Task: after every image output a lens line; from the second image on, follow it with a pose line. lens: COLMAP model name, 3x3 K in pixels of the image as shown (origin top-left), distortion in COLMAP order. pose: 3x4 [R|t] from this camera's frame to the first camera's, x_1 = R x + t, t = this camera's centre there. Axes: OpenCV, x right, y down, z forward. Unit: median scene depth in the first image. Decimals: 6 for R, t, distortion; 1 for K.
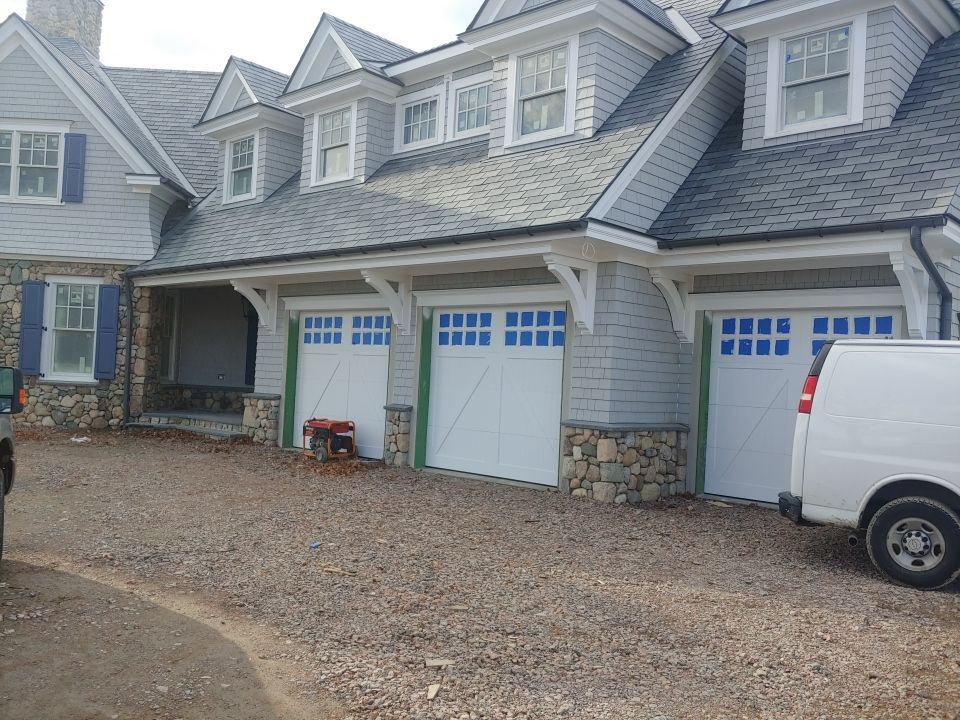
lens RADIAL K [[858.3, 0, 480.0], [0, 858.3, 367.4], [0, 0, 1]] dist [0.082455, -0.130578]
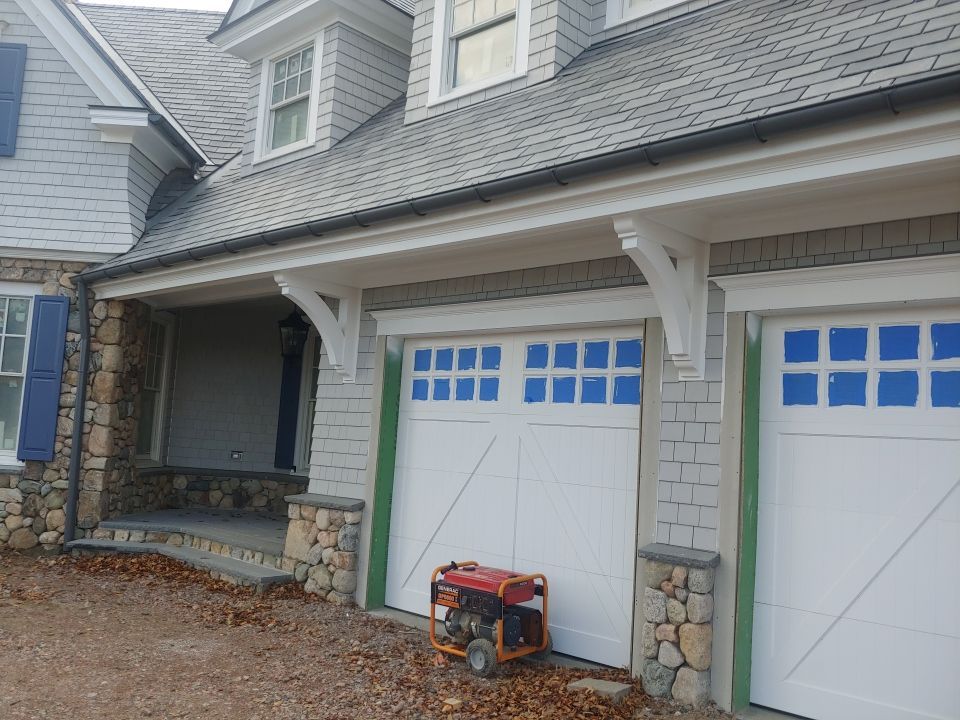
lens RADIAL K [[858.3, 0, 485.6], [0, 858.3, 361.5], [0, 0, 1]] dist [0.082455, -0.130578]
pose [[0.999889, 0.011701, 0.009249, -0.159778], [-0.010913, 0.996647, -0.081096, -0.009320], [-0.010167, 0.080986, 0.996663, 0.470616]]
